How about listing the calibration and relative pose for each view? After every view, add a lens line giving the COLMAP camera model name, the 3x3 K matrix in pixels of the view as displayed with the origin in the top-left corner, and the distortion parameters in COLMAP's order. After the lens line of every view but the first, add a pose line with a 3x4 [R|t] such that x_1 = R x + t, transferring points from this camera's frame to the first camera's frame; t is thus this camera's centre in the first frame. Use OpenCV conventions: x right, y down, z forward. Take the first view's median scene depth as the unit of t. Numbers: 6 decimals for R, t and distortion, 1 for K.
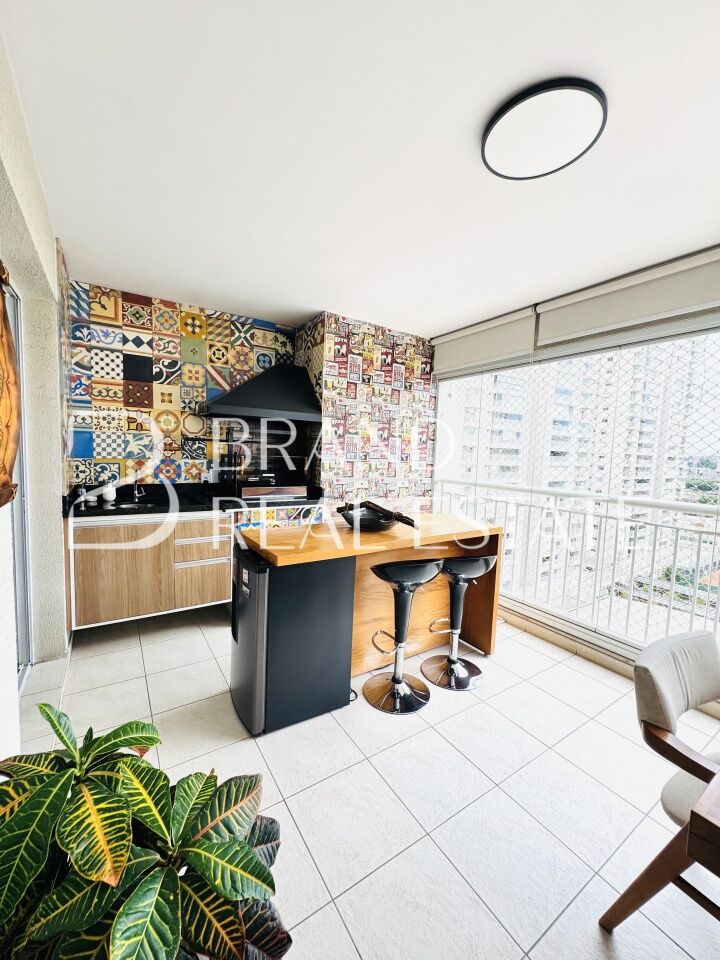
lens RADIAL K [[382.9, 0, 359.6], [0, 382.9, 482.5], [0, 0, 1]] dist [-0.004397, 0.000175]
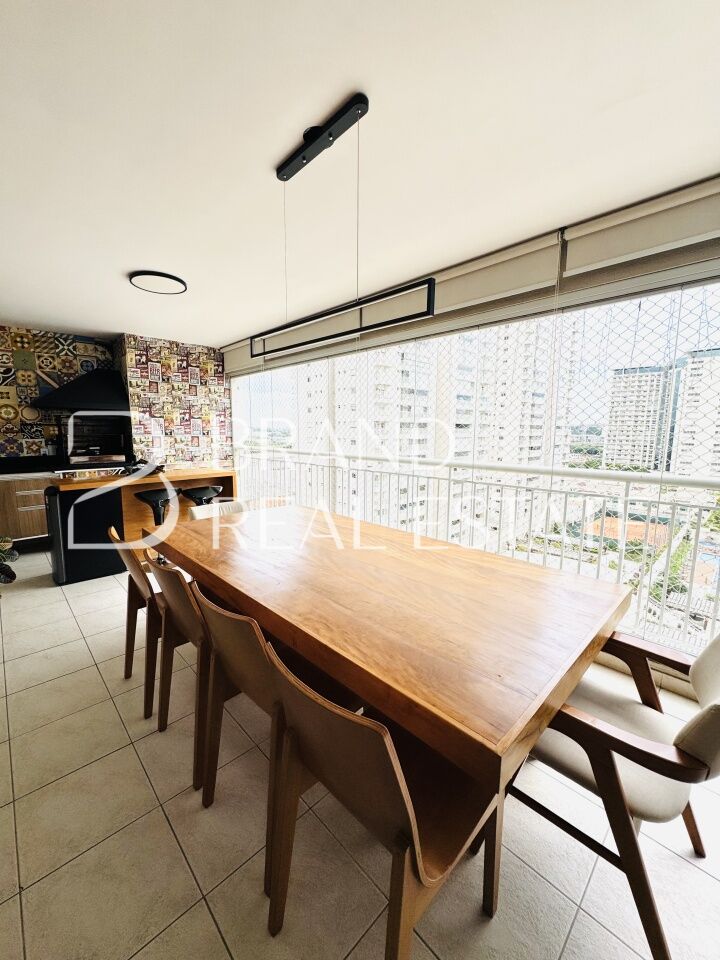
lens RADIAL K [[382.9, 0, 359.8], [0, 382.9, 483.1], [0, 0, 1]] dist [-0.004397, 0.000175]
pose [[0.981657, -0.056294, 0.182156, 0.452943], [0.045048, 0.996849, 0.065297, 0.060280], [-0.185258, -0.055893, 0.981099, -0.571875]]
